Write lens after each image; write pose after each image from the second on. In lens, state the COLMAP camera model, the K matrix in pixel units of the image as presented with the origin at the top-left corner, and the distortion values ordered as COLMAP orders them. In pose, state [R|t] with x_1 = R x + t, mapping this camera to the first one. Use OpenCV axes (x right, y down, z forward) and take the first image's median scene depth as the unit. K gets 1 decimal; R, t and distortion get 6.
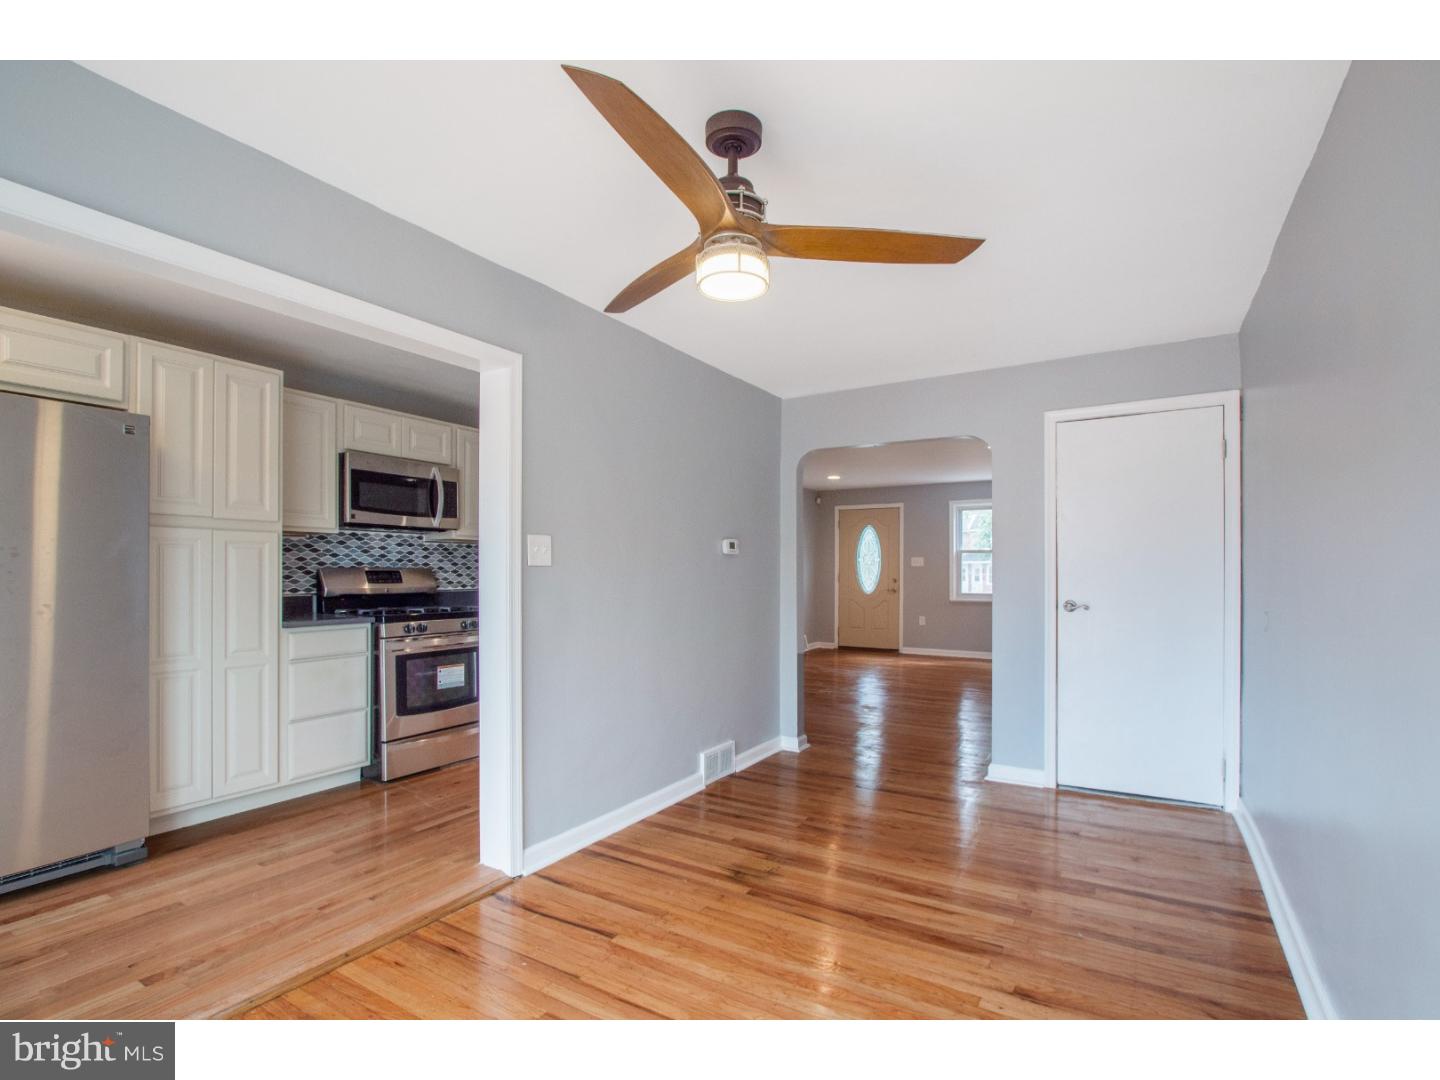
lens RADIAL K [[701.6, 0, 717.8], [0, 701.6, 570.0], [0, 0, 1]] dist [-0.028296, 0.007933]
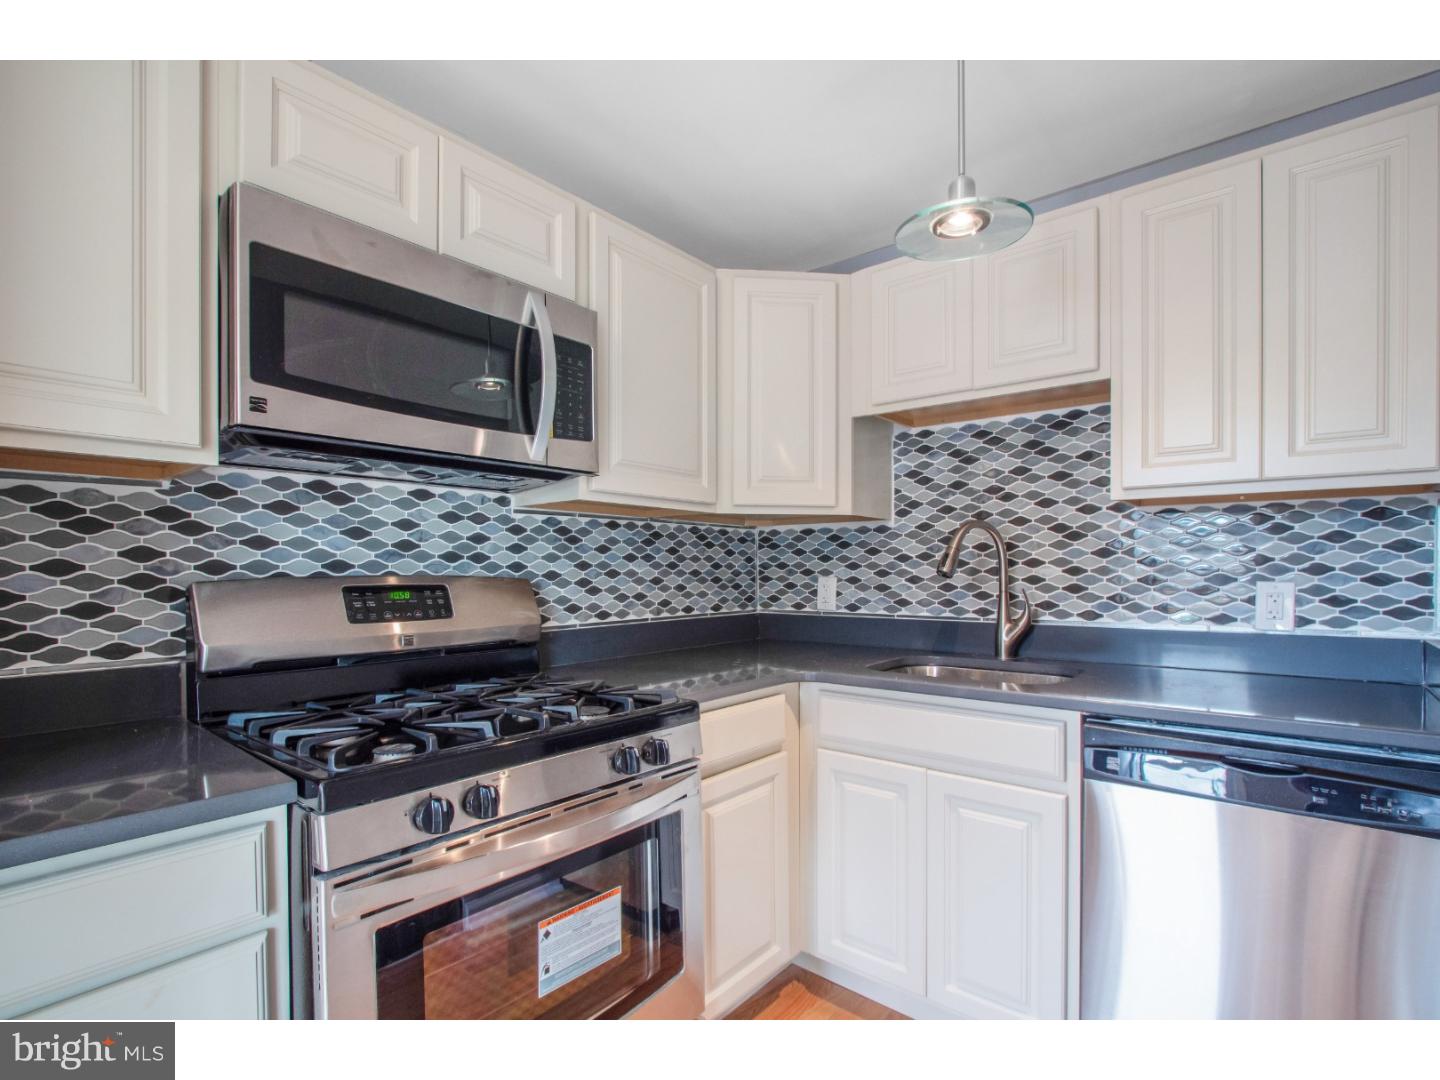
lens RADIAL K [[701.6, 0, 722.4], [0, 701.6, 573.1], [0, 0, 1]] dist [-0.028296, 0.007933]
pose [[0.989515, -0.000678, -0.144428, -0.279381], [0.002025, 0.999956, 0.009179, -0.009157], [0.144416, -0.009376, 0.989473, 0.713423]]
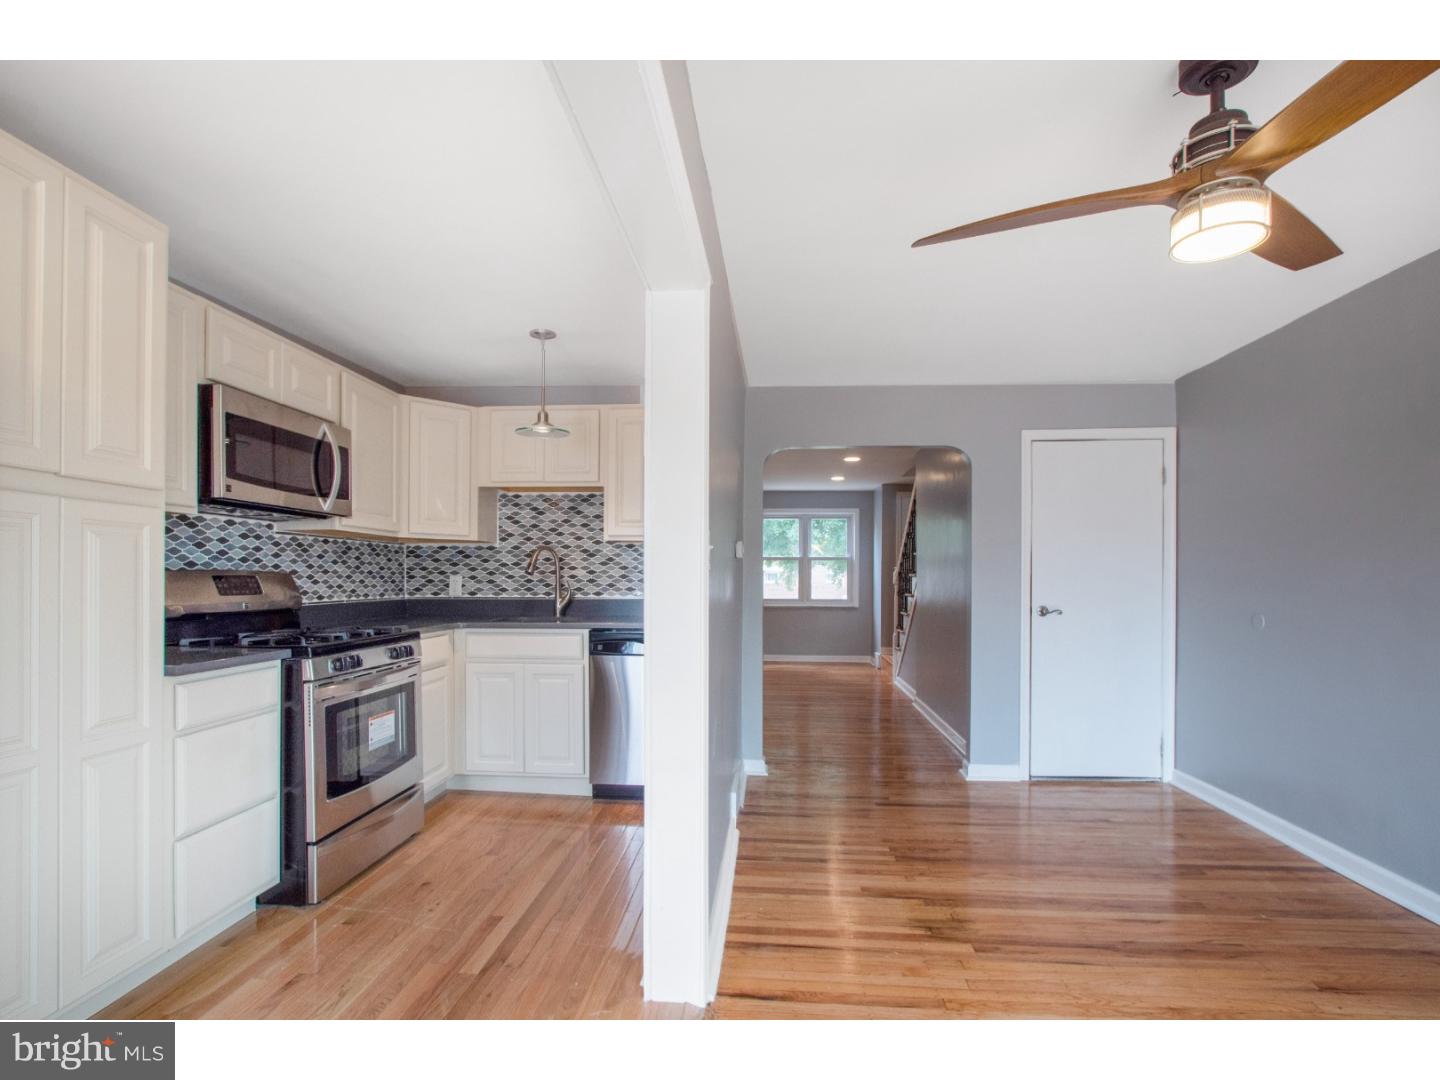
lens RADIAL K [[701.6, 0, 727.5], [0, 701.6, 577.0], [0, 0, 1]] dist [-0.028296, 0.007933]
pose [[0.889341, 0.003252, 0.457232, -0.394854], [-0.004523, 0.999988, 0.001686, -0.001026], [-0.457222, -0.003567, 0.889346, 0.235675]]
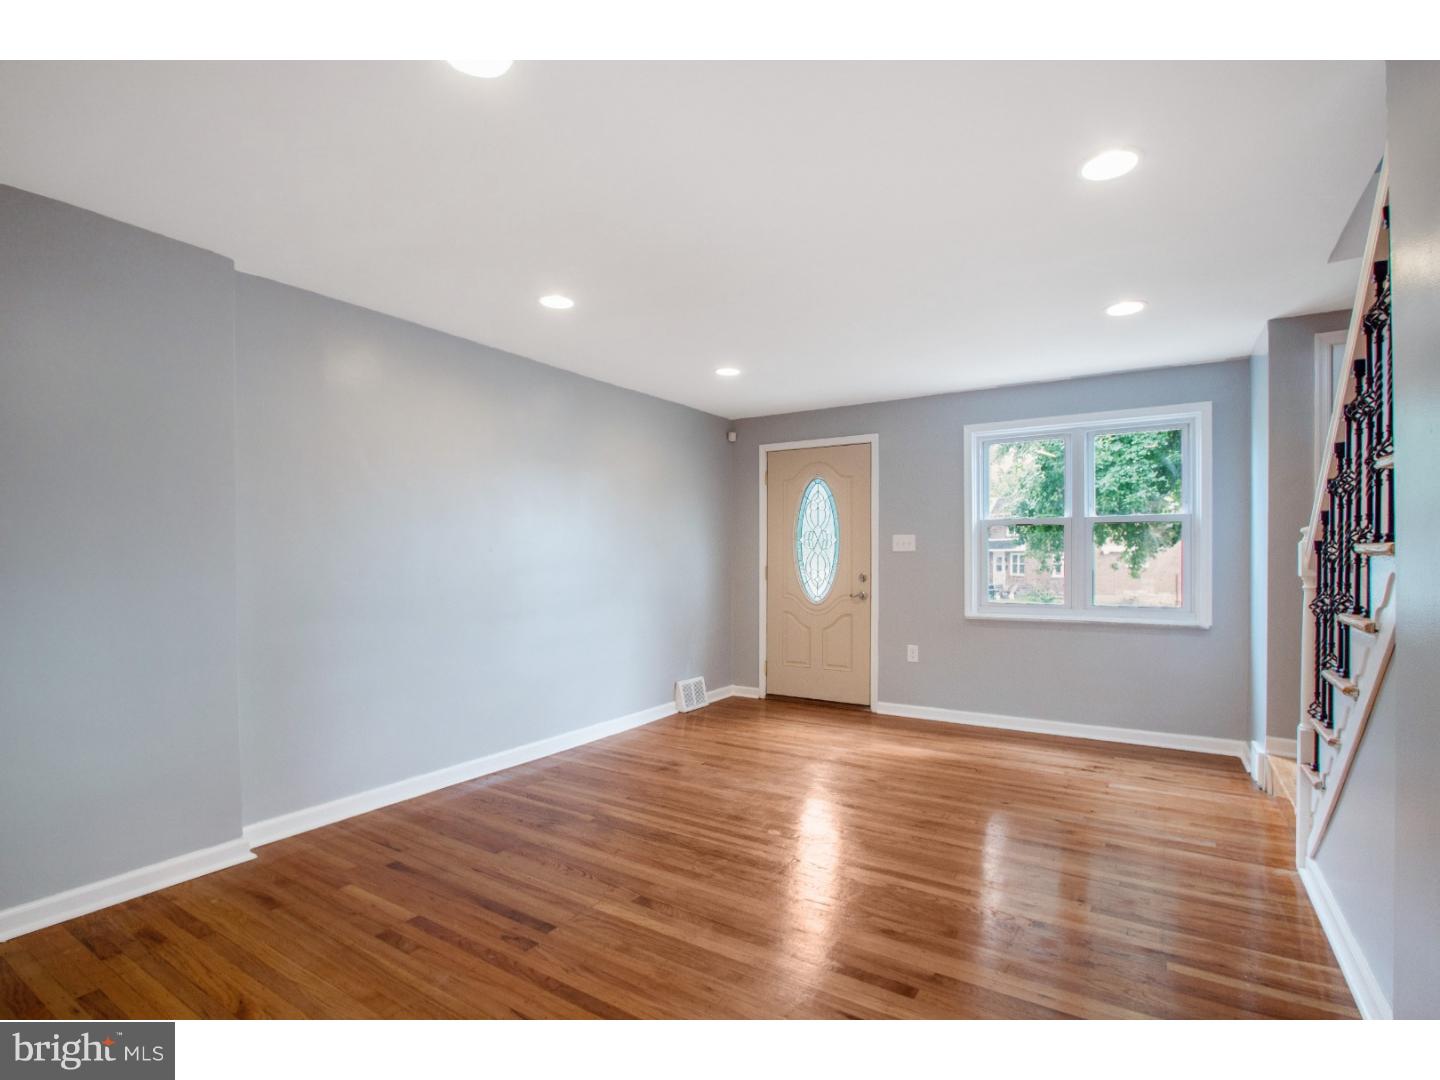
lens RADIAL K [[701.6, 0, 711.7], [0, 701.6, 558.7], [0, 0, 1]] dist [-0.028296, 0.007933]
pose [[0.999511, -0.003107, -0.031101, 0.360961], [0.003098, 0.999995, -0.000354, 0.000045], [0.031102, 0.000257, 0.999516, 1.076553]]
